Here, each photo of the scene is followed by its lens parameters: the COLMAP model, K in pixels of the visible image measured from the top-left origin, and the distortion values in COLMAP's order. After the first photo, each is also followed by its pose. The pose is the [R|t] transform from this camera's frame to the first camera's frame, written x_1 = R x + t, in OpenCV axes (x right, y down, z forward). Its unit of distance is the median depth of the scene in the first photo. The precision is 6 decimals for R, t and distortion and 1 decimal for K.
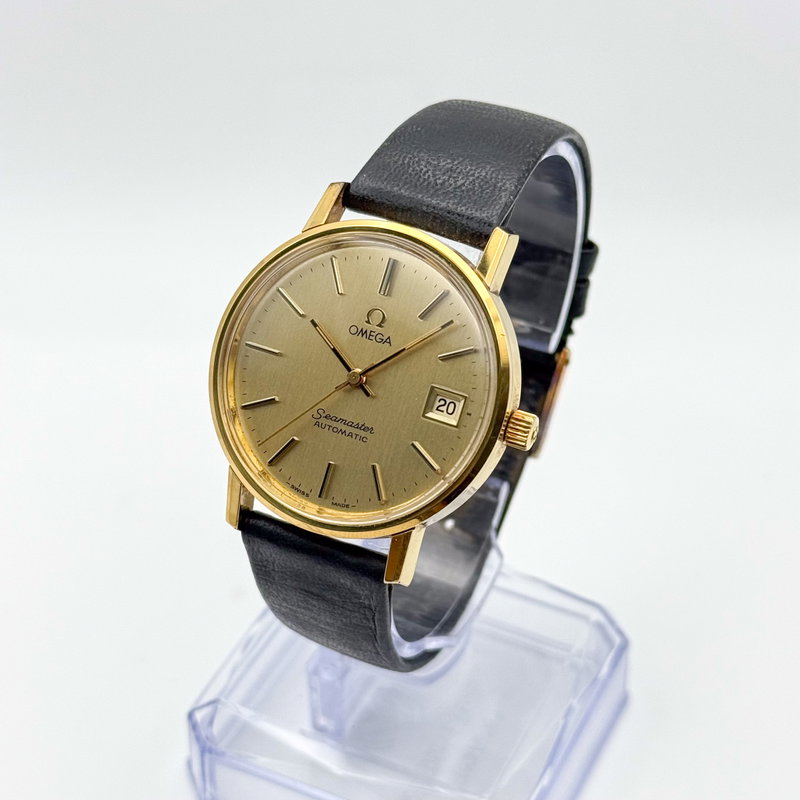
lens RADIAL K [[1825.8, 0, 401.0], [0, 1825.8, 401.2], [0, 0, 1]] dist [0.130050, 0.000000]
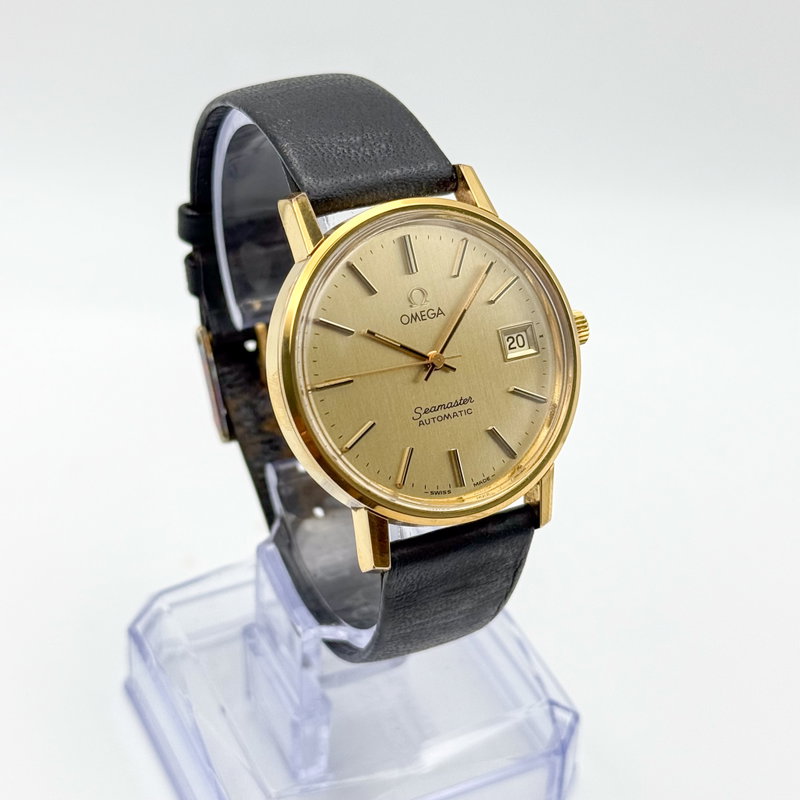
lens RADIAL K [[1825.8, 0, 400.3], [0, 1825.8, 401.6], [0, 0, 1]] dist [0.130050, 0.000000]
pose [[0.624069, -0.459208, 0.632192, -0.649566], [0.448670, 0.873000, 0.191220, -0.184579], [-0.639713, 0.164312, 0.750845, 0.281194]]
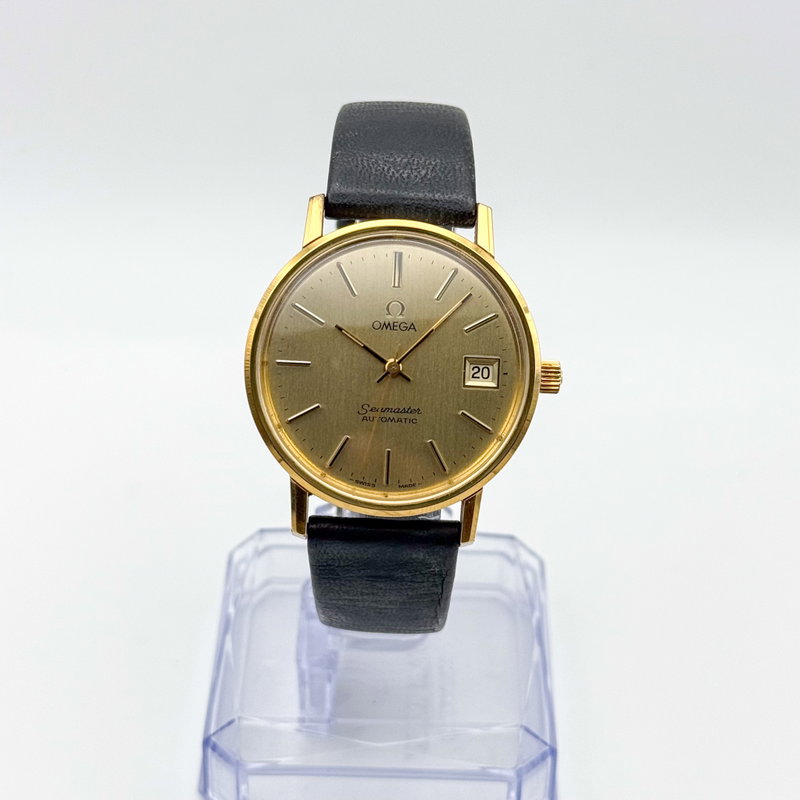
lens RADIAL K [[1825.8, 0, 399.3], [0, 1825.8, 395.6], [0, 0, 1]] dist [0.130050, 0.000000]
pose [[0.909783, -0.240172, 0.338546, -0.382430], [0.241611, 0.969606, 0.038573, -0.036614], [-0.337520, 0.046704, 0.940159, -0.010754]]
